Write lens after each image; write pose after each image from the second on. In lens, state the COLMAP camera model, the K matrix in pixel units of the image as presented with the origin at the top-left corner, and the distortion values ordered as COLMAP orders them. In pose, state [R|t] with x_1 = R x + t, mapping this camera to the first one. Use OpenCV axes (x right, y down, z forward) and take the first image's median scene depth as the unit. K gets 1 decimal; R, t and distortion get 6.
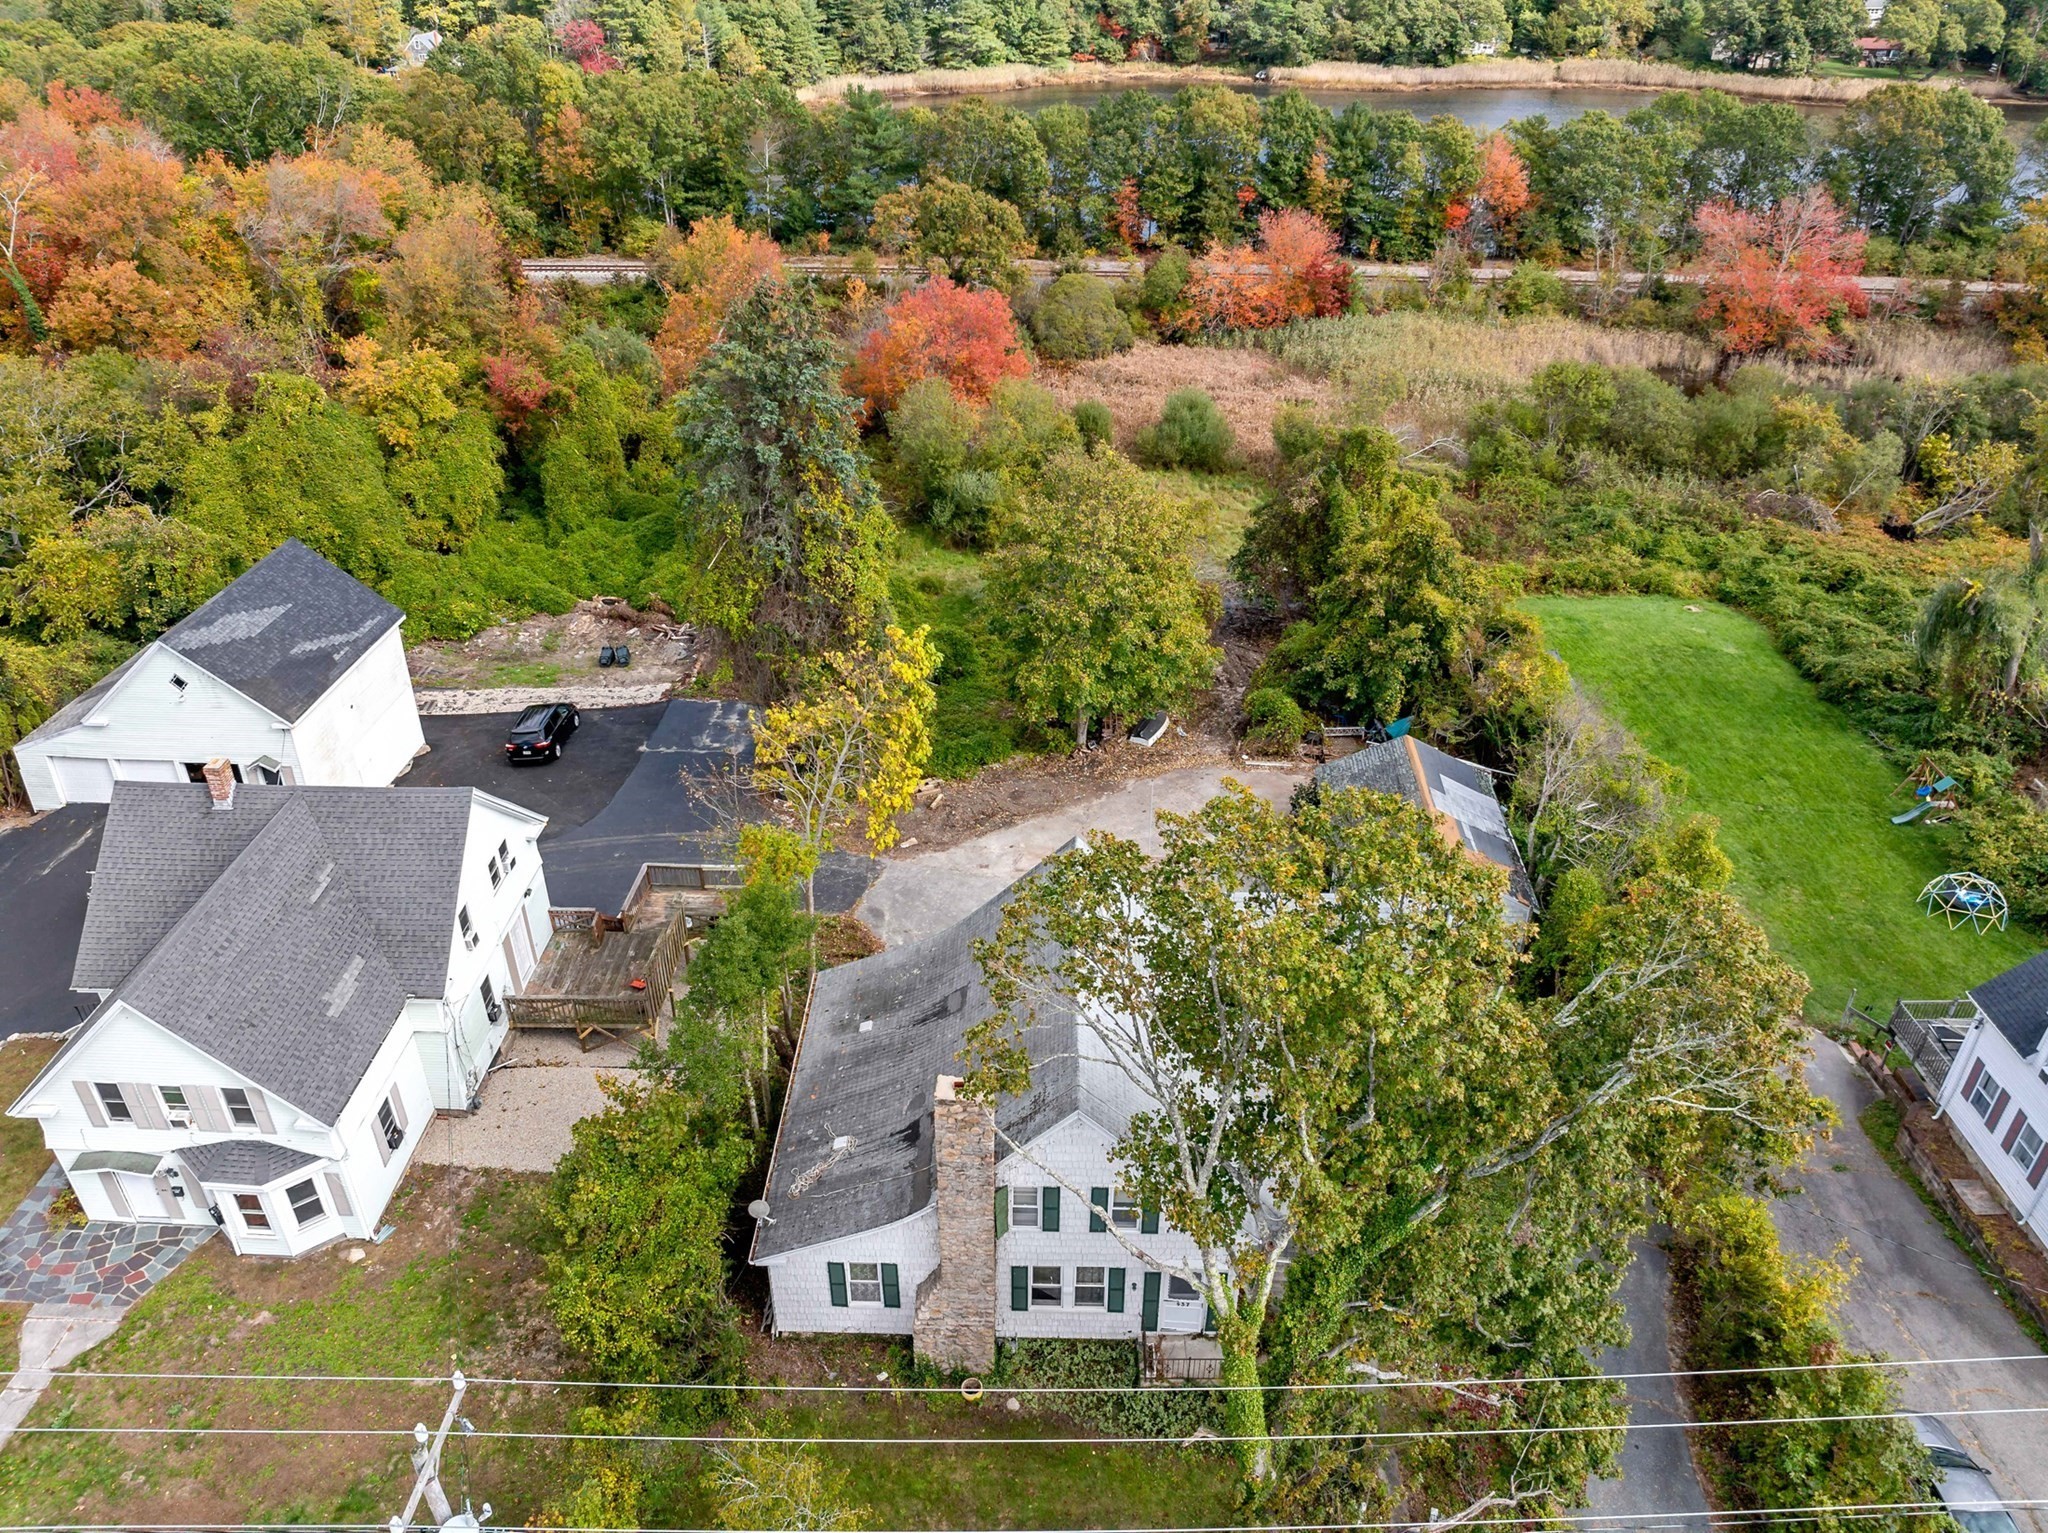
lens RADIAL K [[1401.1, 0, 1014.6], [0, 1401.1, 768.4], [0, 0, 1]] dist [-0.018405, -0.010943]
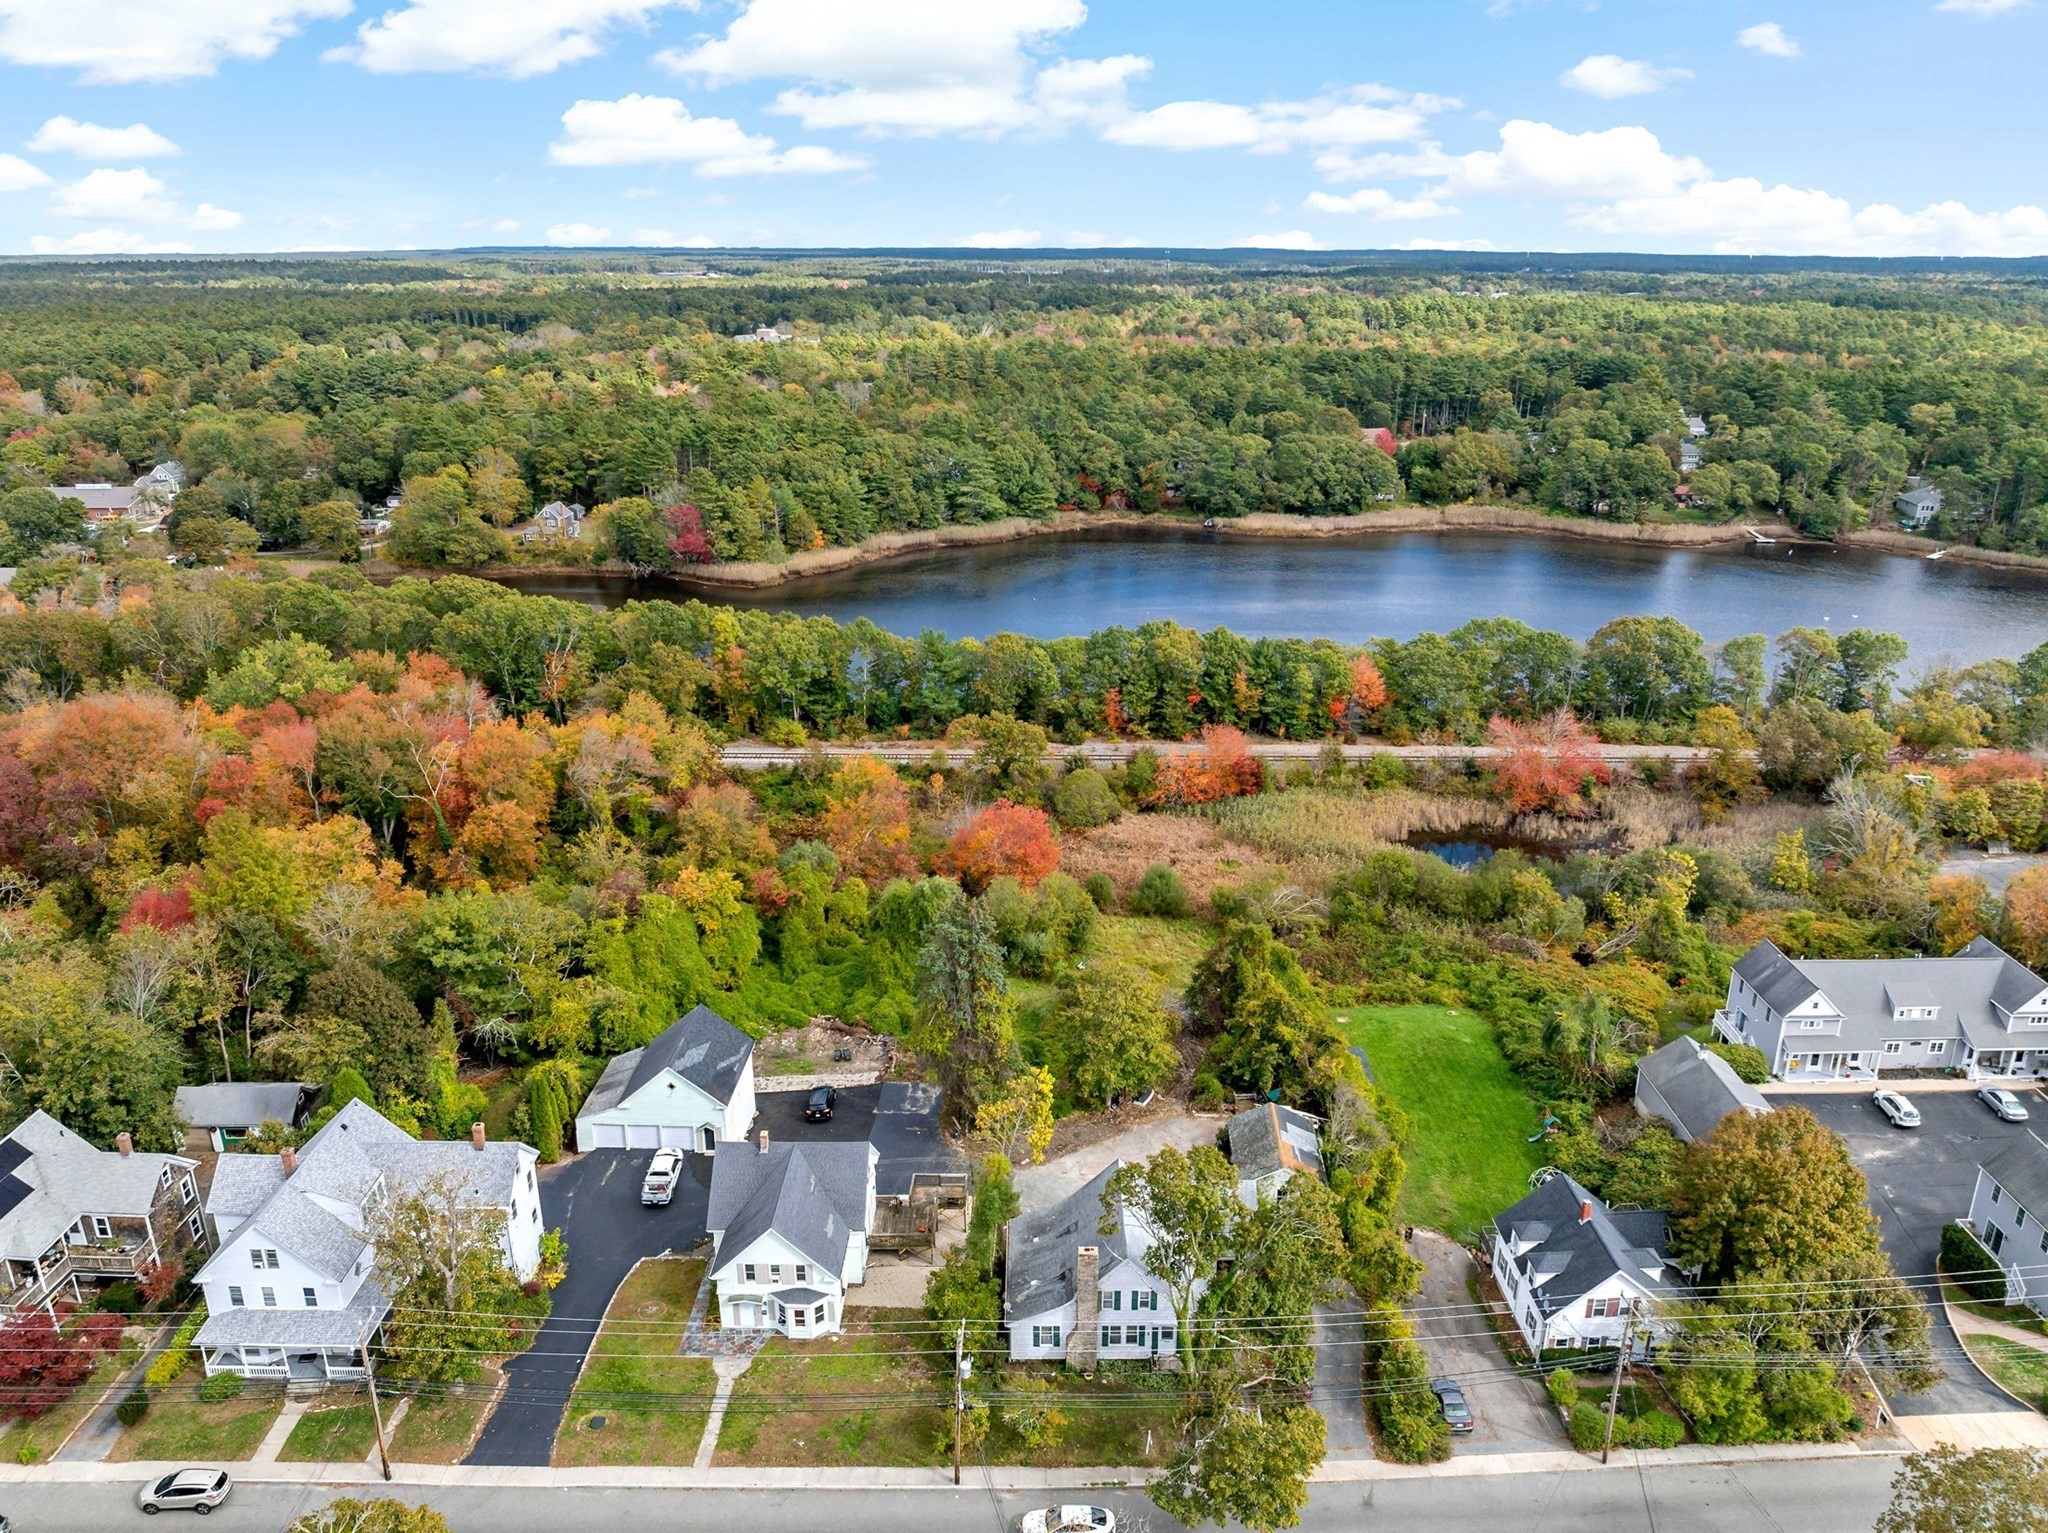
lens RADIAL K [[1401.1, 0, 1022.7], [0, 1401.1, 755.7], [0, 0, 1]] dist [-0.018405, -0.010943]
pose [[0.999726, -0.011013, 0.020635, -0.078429], [0.015327, 0.974857, -0.222305, -0.046224], [-0.017668, 0.222560, 0.974759, -0.732259]]
